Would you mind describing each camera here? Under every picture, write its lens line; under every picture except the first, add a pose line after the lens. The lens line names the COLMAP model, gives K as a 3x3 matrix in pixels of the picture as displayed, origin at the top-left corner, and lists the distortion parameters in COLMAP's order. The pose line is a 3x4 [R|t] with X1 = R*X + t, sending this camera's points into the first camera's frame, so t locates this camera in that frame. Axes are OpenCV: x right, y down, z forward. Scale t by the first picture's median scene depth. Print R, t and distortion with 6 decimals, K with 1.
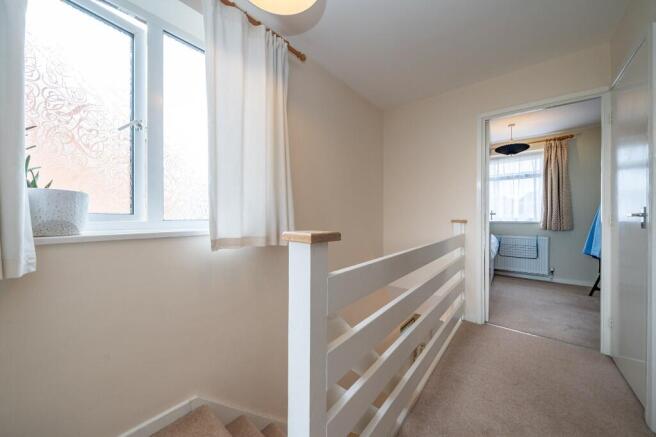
lens RADIAL K [[247.0, 0, 328.0], [0, 247.0, 218.5], [0, 0, 1]] dist [-0.000077, -0.000028]
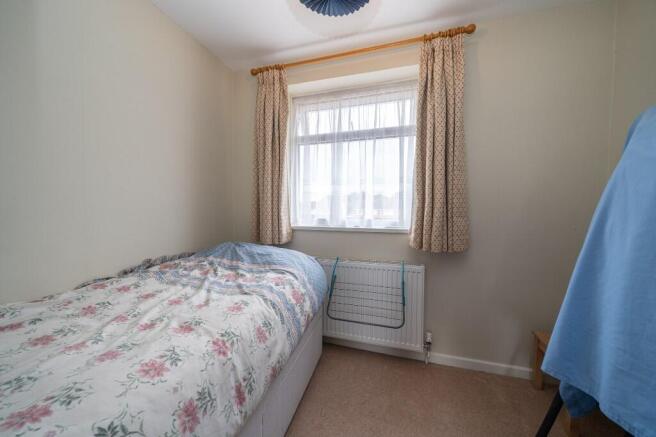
lens RADIAL K [[225.9, 0, 326.6], [0, 225.9, 217.5], [0, 0, 1]] dist [0.000072, -0.000035]
pose [[0.931936, 0.031467, 0.361254, 0.558084], [-0.023255, 0.999363, -0.027060, 0.004839], [-0.361876, 0.016817, 0.932075, 0.658326]]
